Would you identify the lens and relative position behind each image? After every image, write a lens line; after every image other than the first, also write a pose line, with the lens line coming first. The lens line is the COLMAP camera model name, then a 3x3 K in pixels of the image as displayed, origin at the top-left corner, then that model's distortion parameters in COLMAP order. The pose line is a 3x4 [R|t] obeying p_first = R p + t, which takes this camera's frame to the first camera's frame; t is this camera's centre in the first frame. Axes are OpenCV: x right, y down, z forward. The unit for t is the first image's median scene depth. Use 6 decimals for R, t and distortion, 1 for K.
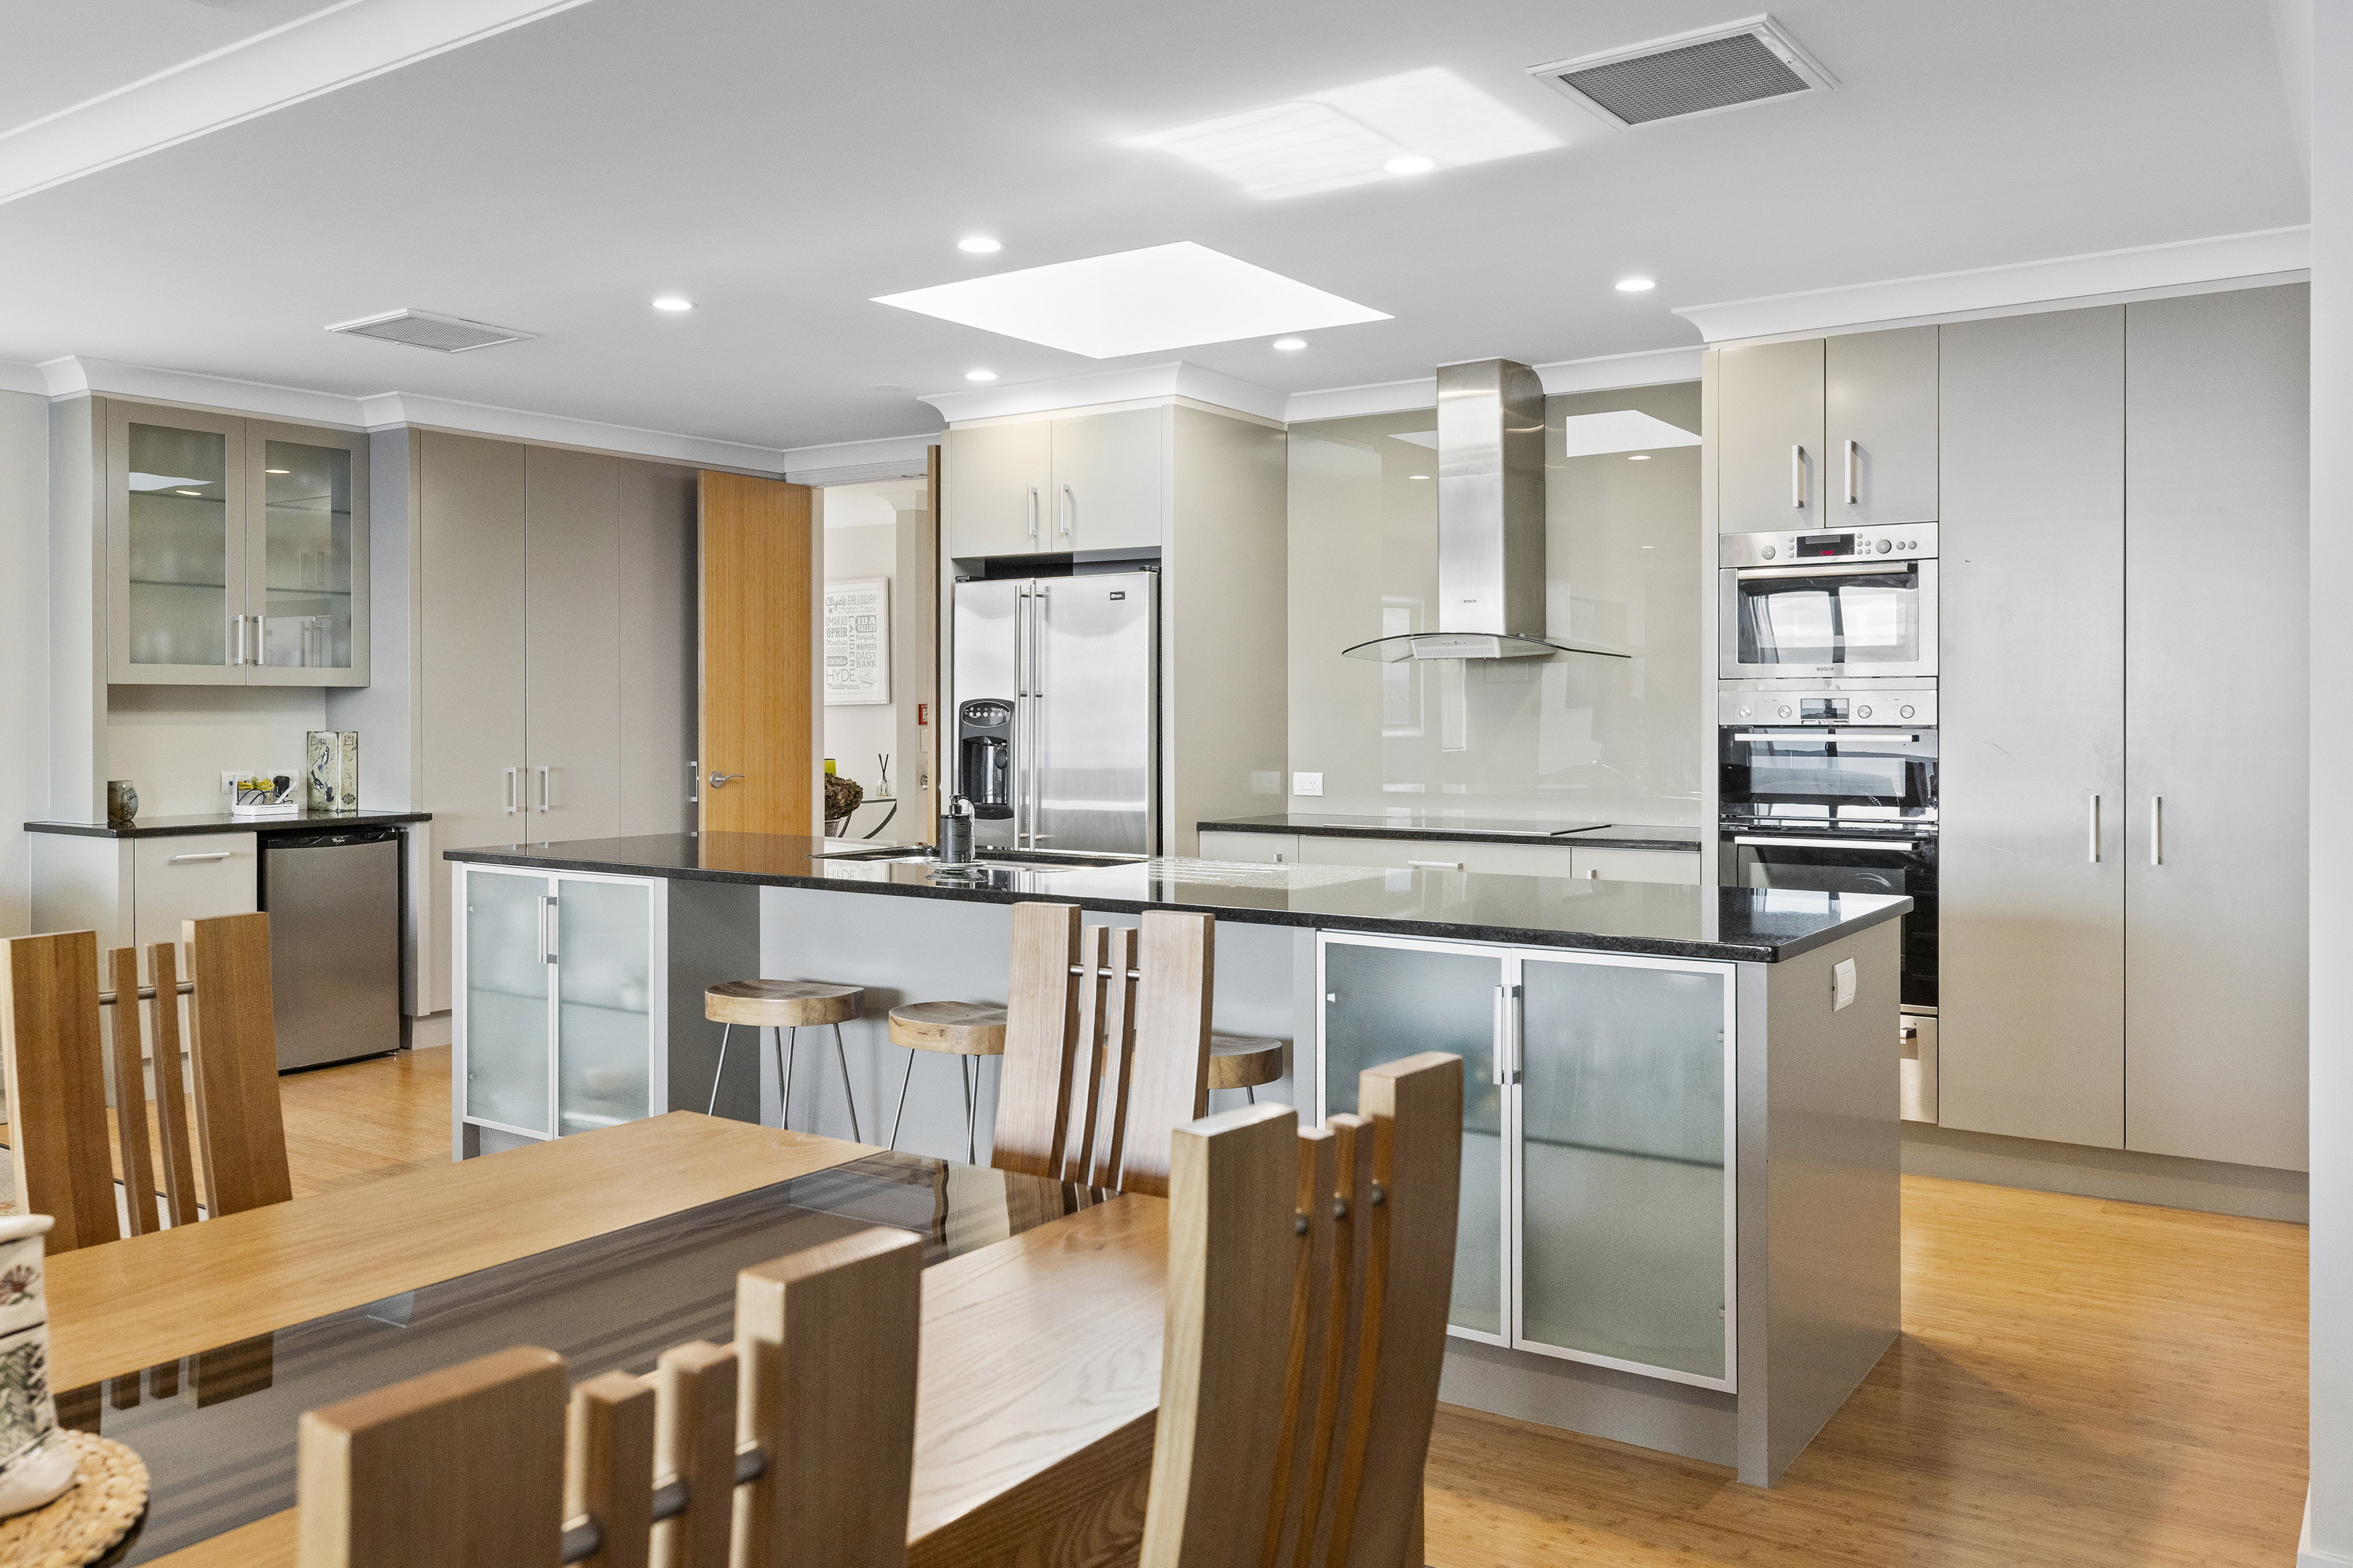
lens RADIAL K [[1861.1, 0, 1150.3], [0, 1861.1, 715.7], [0, 0, 1]] dist [-0.001227, -0.000087]
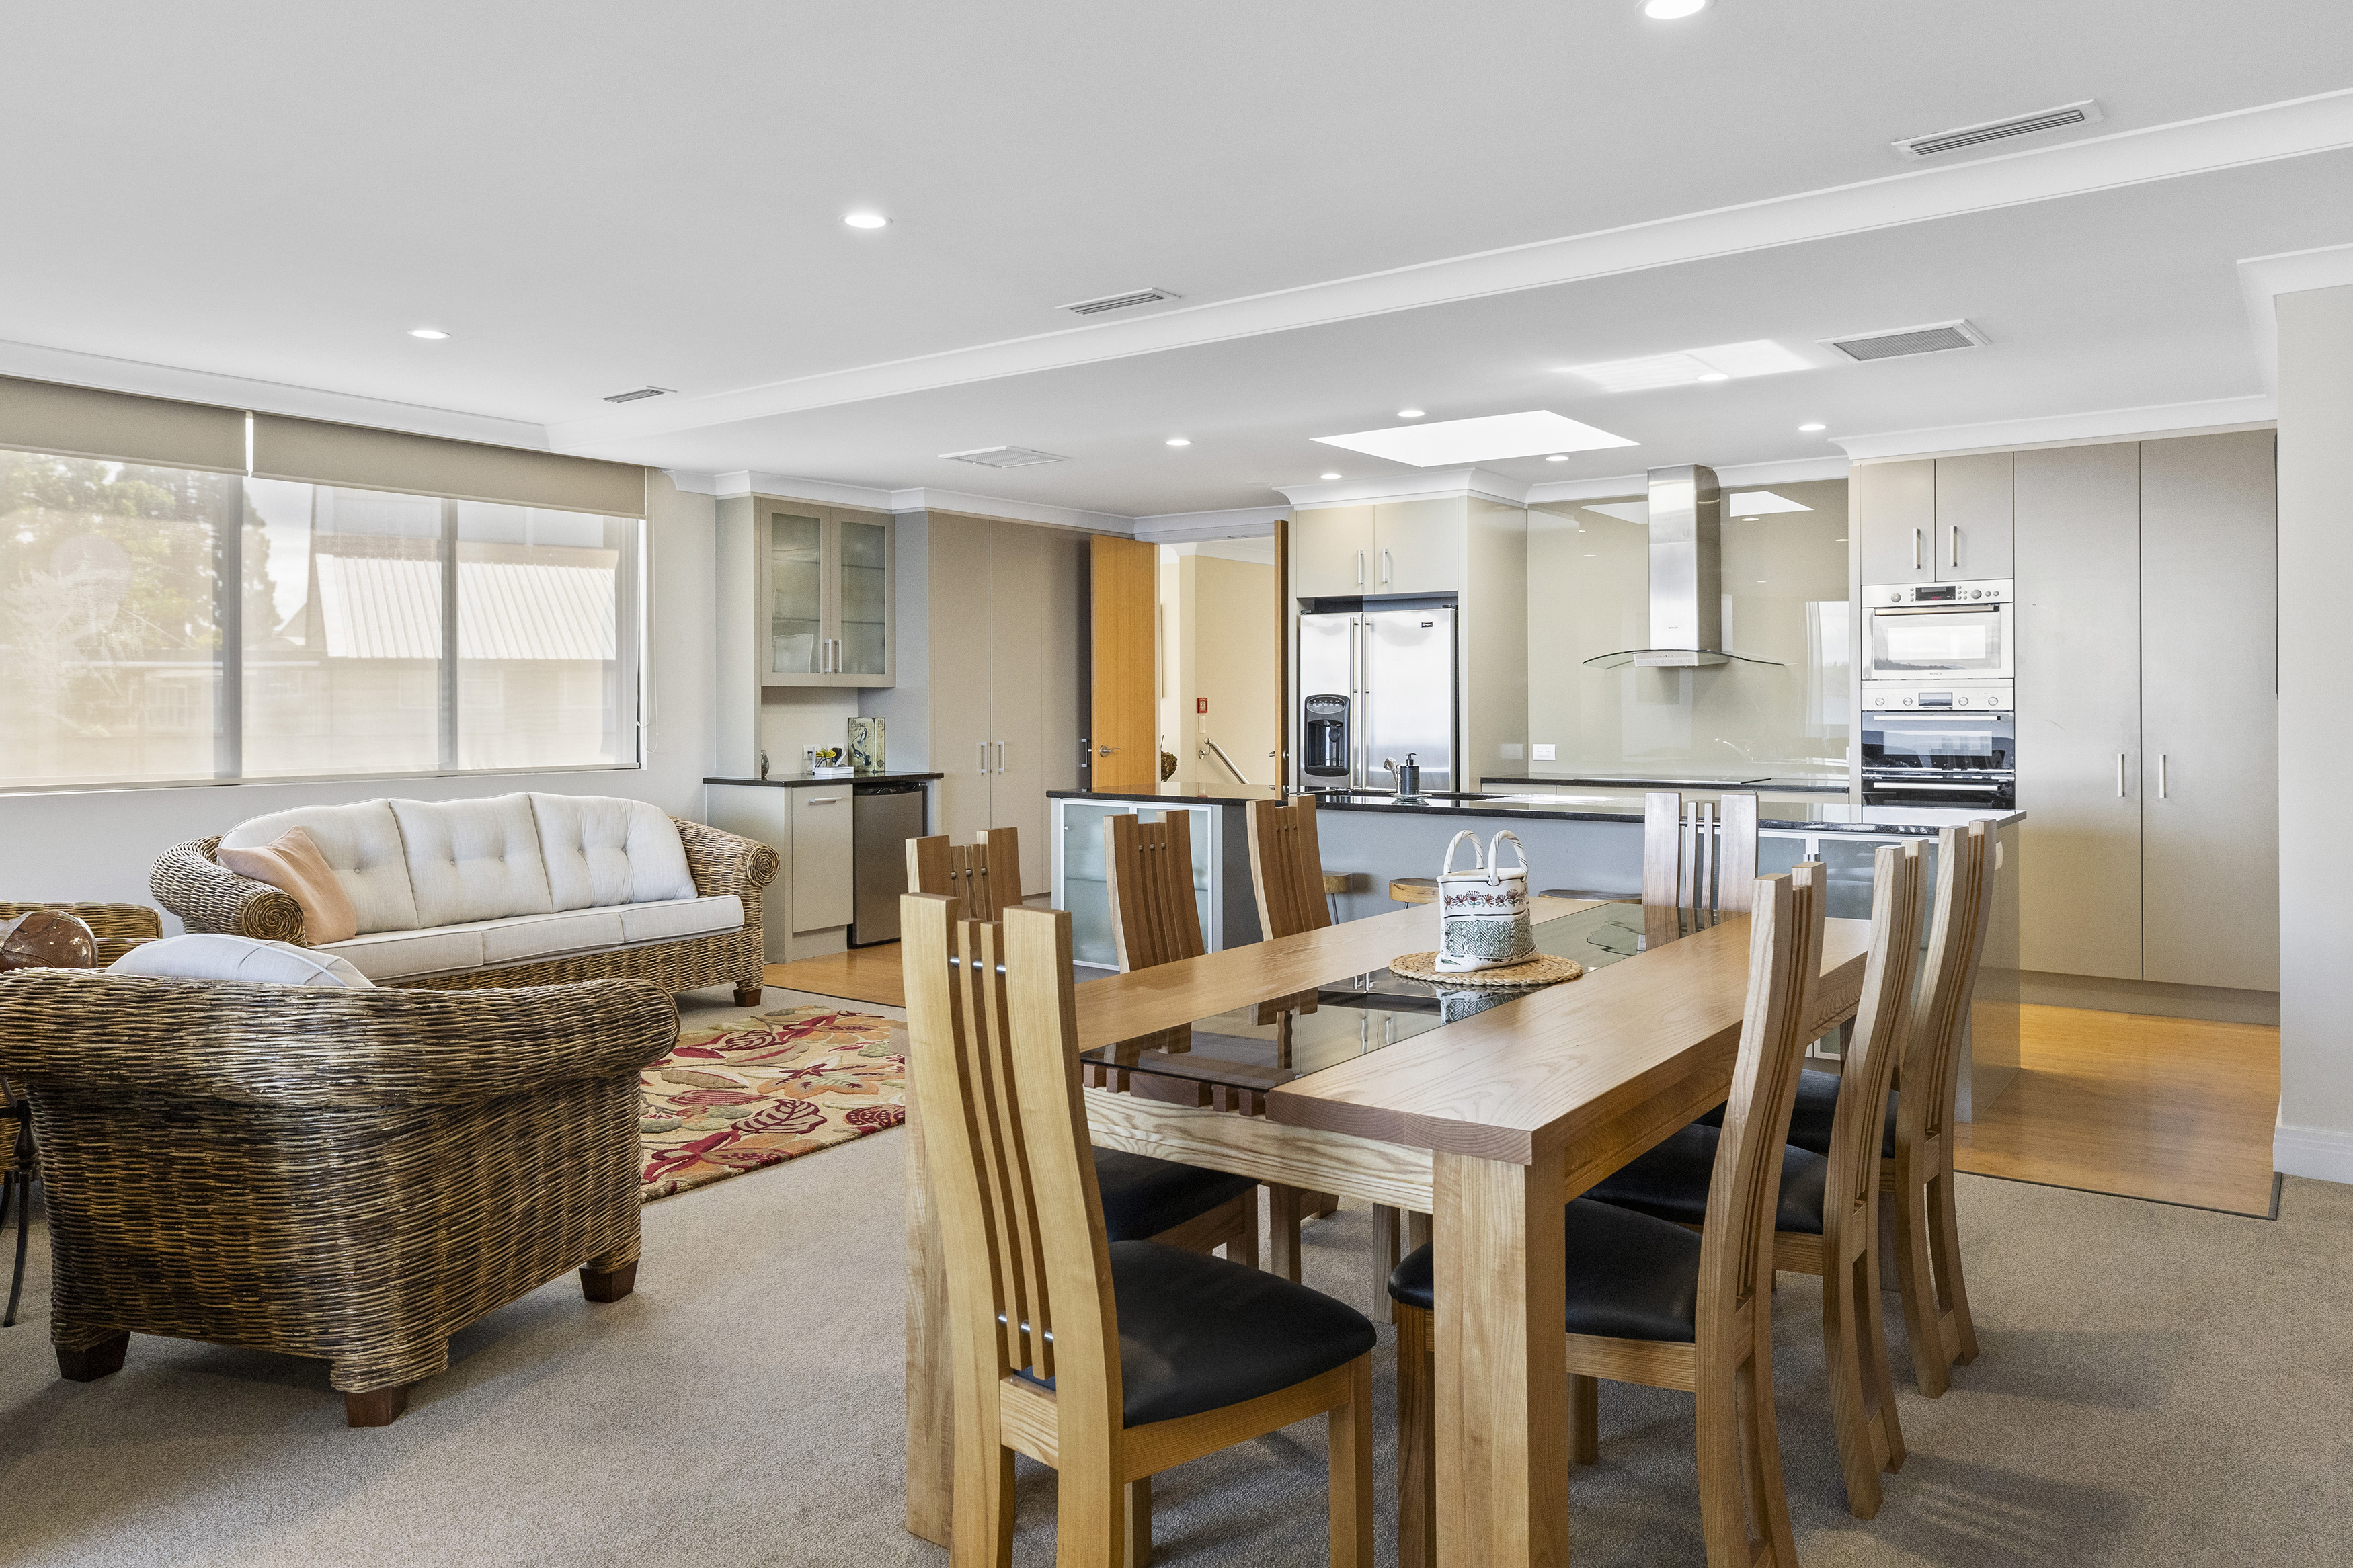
lens RADIAL K [[1579.8, 0, 1170.2], [0, 1579.8, 713.3], [0, 0, 1]] dist [0.031915, -0.040089]
pose [[0.999360, -0.002310, -0.035707, -0.177927], [0.002472, 0.999987, 0.004475, 0.000075], [0.035696, -0.004561, 0.999352, -0.267299]]
